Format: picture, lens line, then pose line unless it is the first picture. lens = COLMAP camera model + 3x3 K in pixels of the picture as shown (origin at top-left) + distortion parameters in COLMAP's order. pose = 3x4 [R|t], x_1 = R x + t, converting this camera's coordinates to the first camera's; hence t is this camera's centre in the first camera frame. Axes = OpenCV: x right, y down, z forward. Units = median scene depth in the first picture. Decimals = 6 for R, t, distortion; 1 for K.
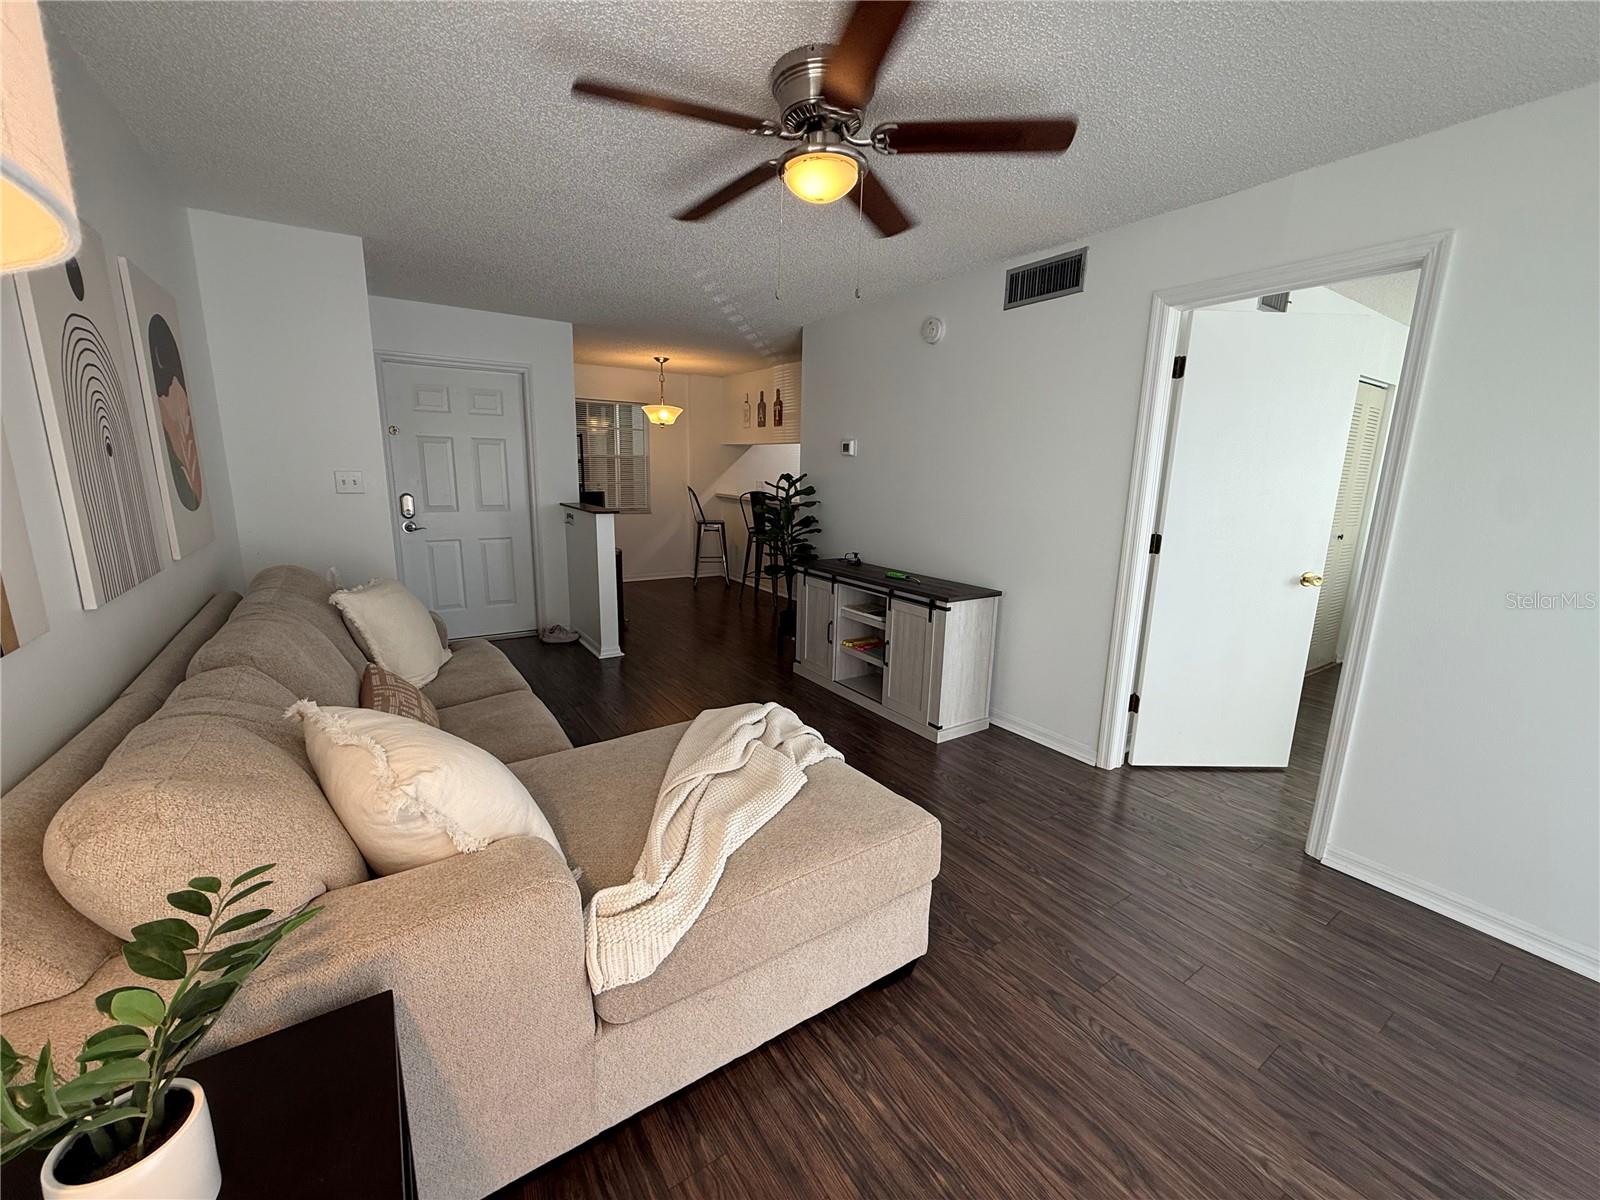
lens RADIAL K [[636.0, 0, 783.5], [0, 636.0, 593.4], [0, 0, 1]] dist [-0.001097, -0.000058]
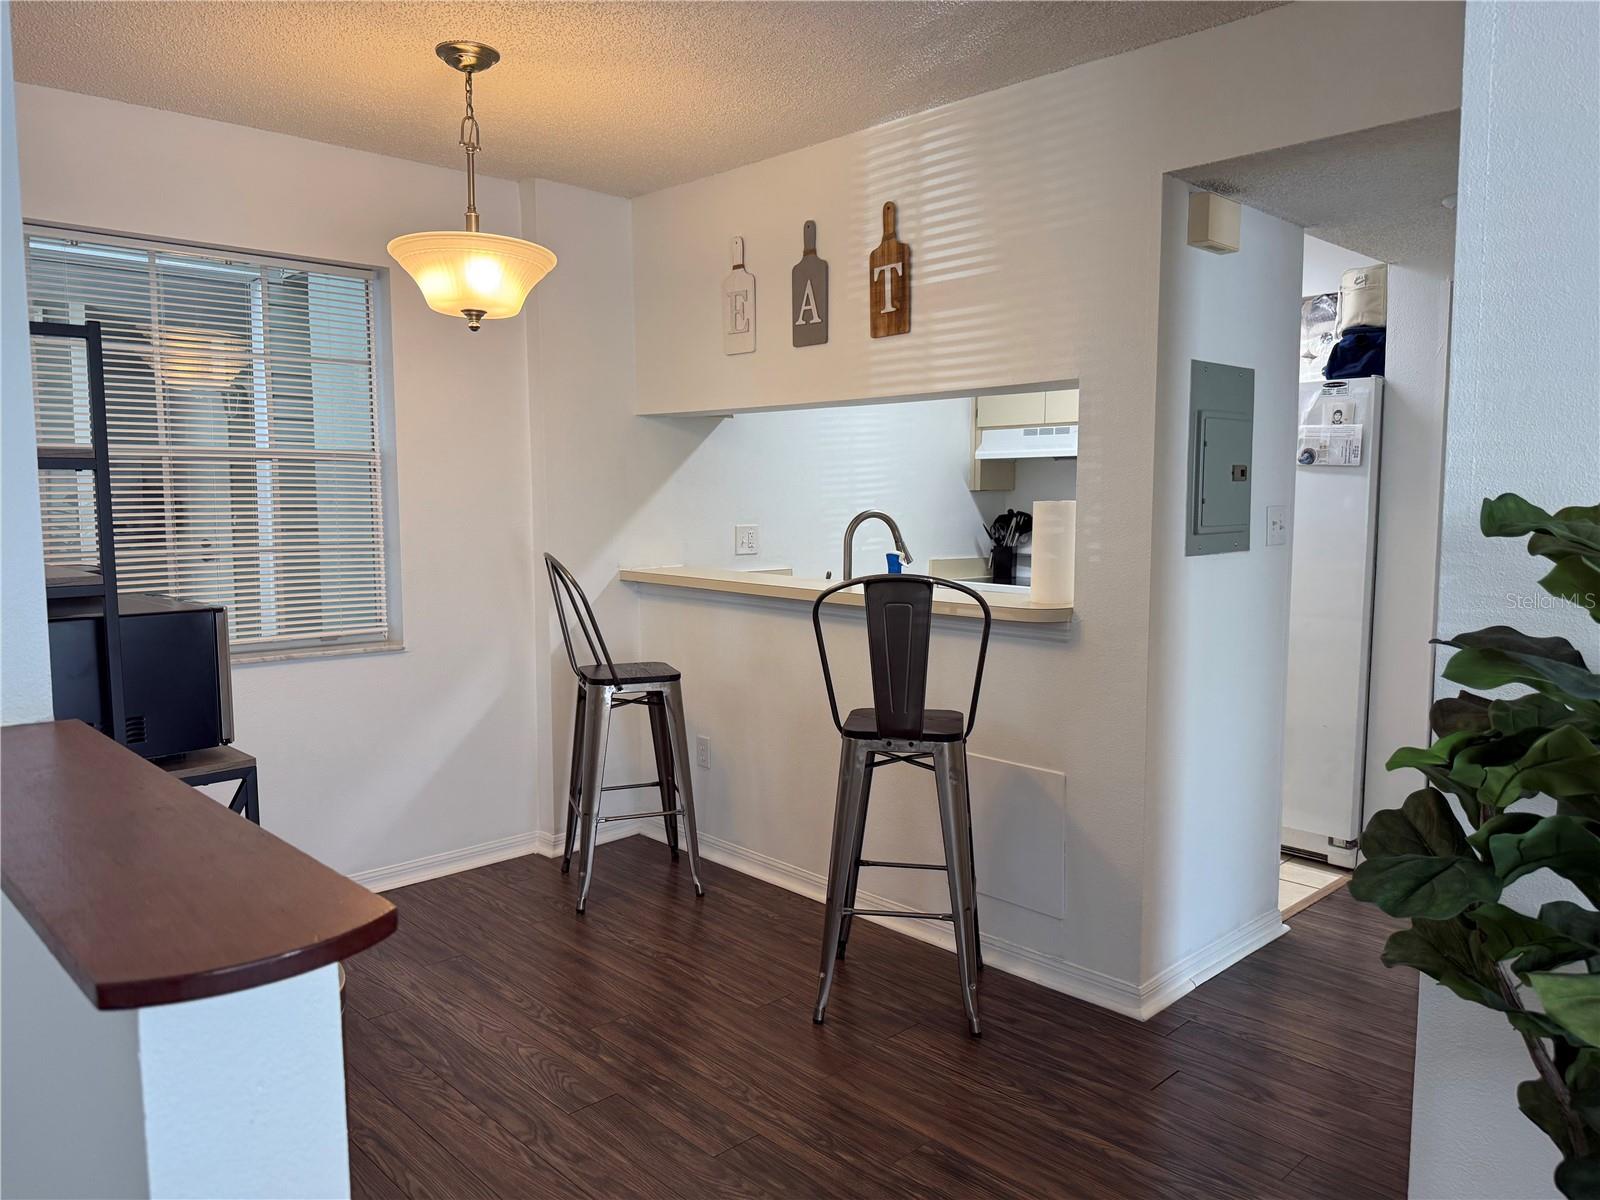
lens RADIAL K [[1127.9, 0, 807.8], [0, 1127.9, 614.5], [0, 0, 1]] dist [0.000633, 0.000861]
pose [[0.977635, -0.037861, 0.206874, -0.148612], [0.056409, 0.994825, -0.084507, -0.096365], [-0.202604, 0.094287, 0.974711, 0.517174]]
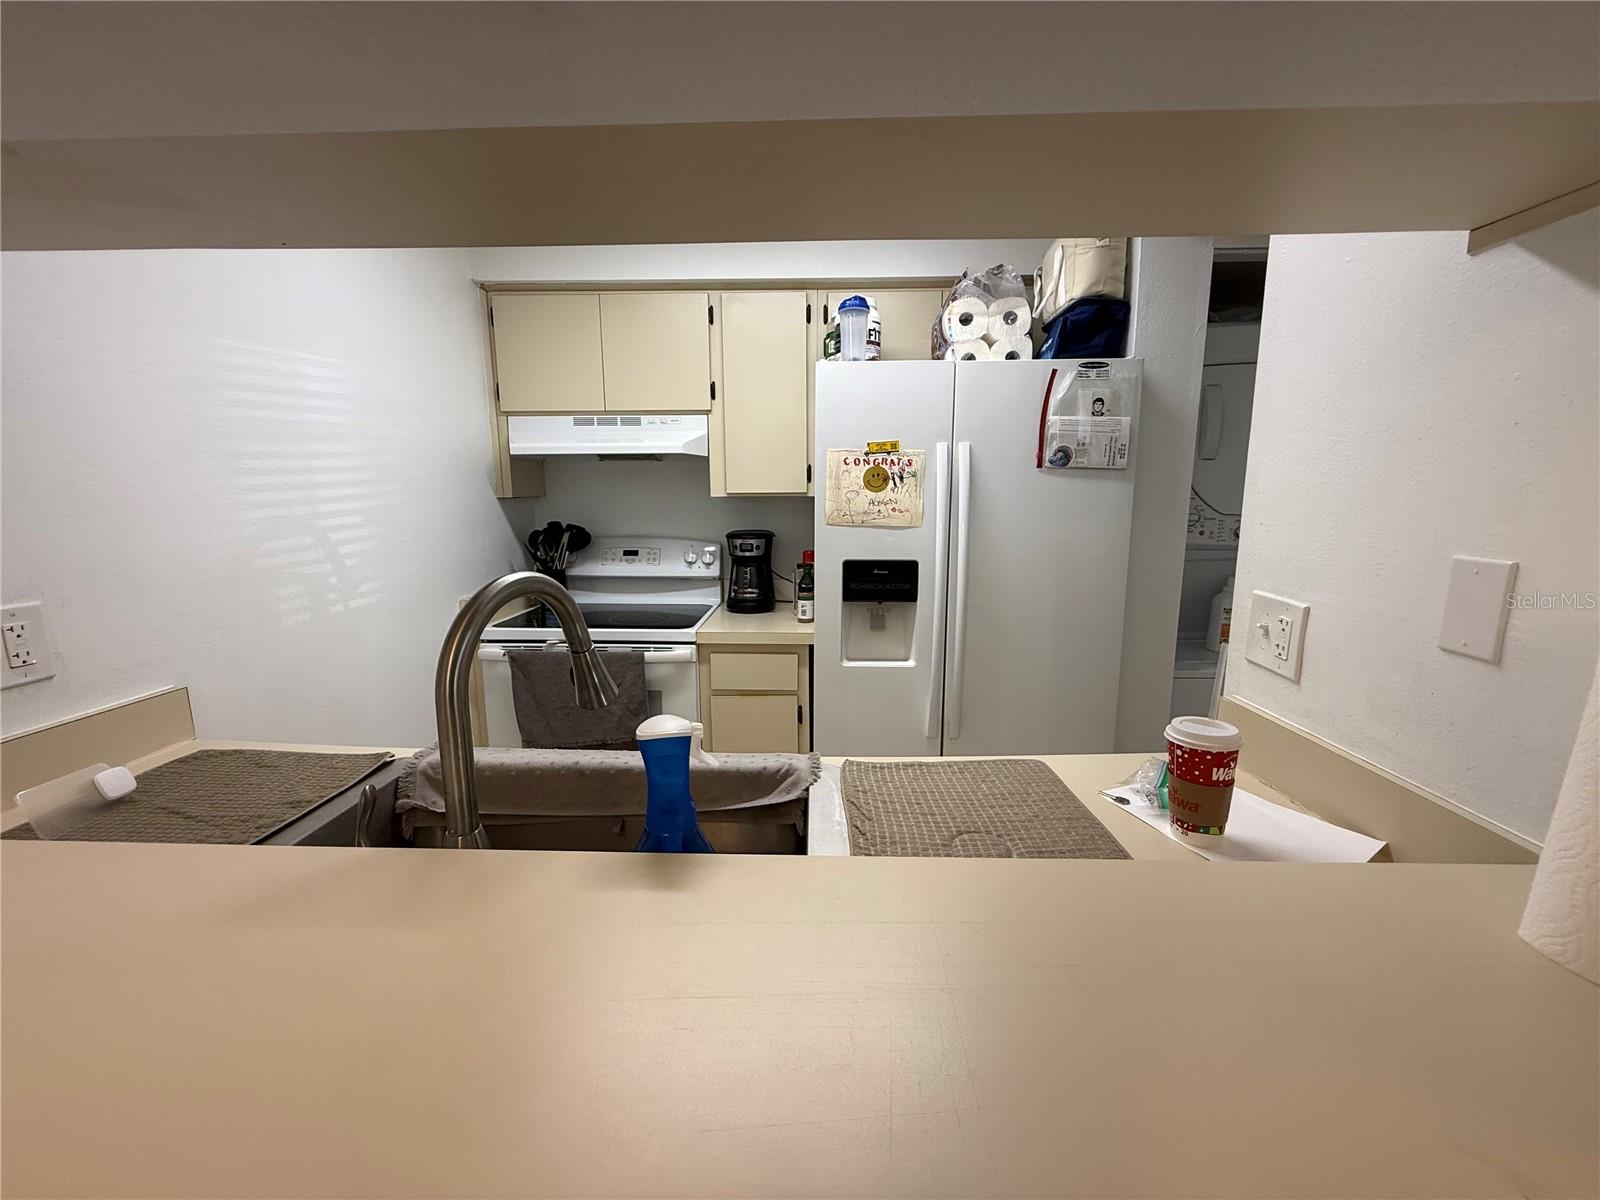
lens RADIAL K [[636.0, 0, 803.7], [0, 636.0, 600.6], [0, 0, 1]] dist [-0.001097, -0.000058]
pose [[0.564601, -0.155342, 0.810614, -0.096649], [0.174736, 0.982364, 0.066549, -0.146641], [-0.806655, 0.104070, 0.581788, 0.757386]]
